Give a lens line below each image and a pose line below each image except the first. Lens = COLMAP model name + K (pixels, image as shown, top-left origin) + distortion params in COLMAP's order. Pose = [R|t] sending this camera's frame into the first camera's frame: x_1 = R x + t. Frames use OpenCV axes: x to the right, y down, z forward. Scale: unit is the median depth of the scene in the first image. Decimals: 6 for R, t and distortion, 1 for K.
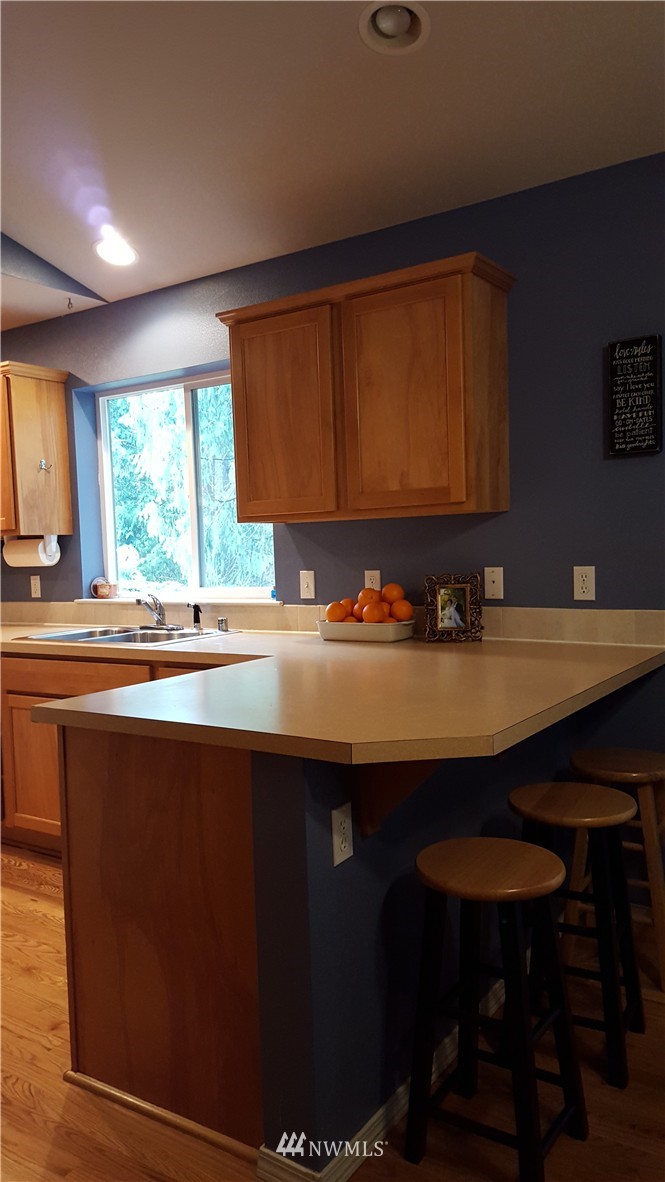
lens RADIAL K [[893.1, 0, 329.8], [0, 893.1, 609.5], [0, 0, 1]] dist [0.141175, -0.318764]
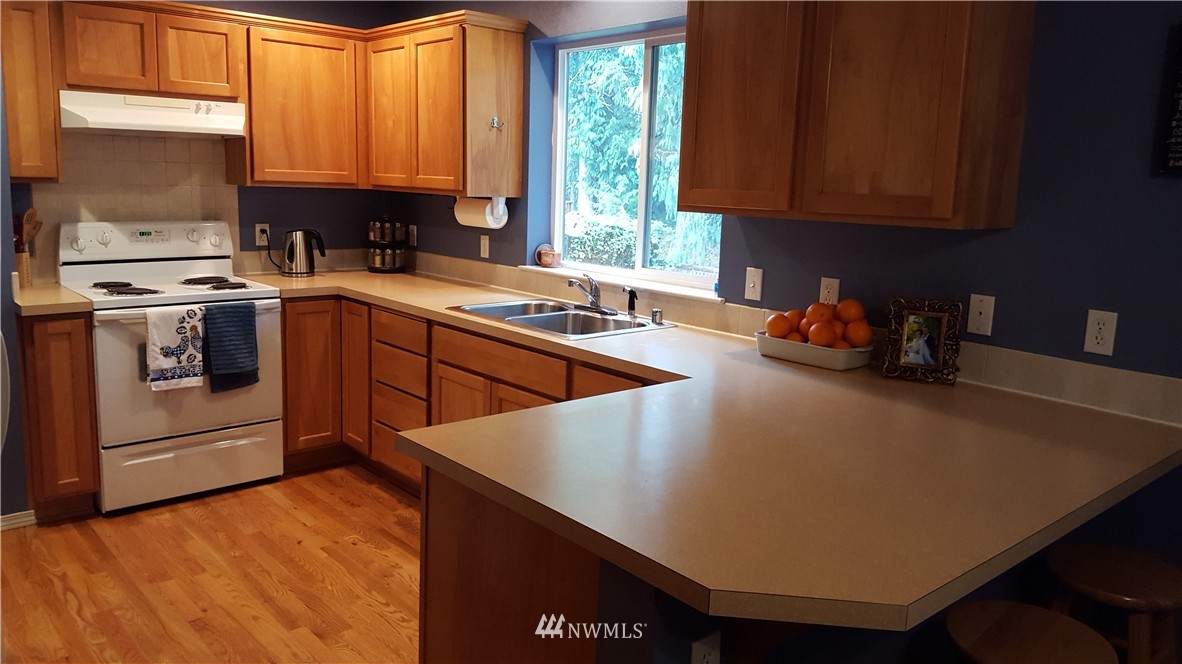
lens RADIAL K [[893.1, 0, 591.0], [0, 893.1, 332.0], [0, 0, 1]] dist [0.141175, -0.318764]
pose [[0.963359, 0.108883, -0.245119, 0.041100], [-0.083108, 0.990093, 0.113173, -0.066758], [0.255013, -0.088655, 0.962865, 0.111128]]
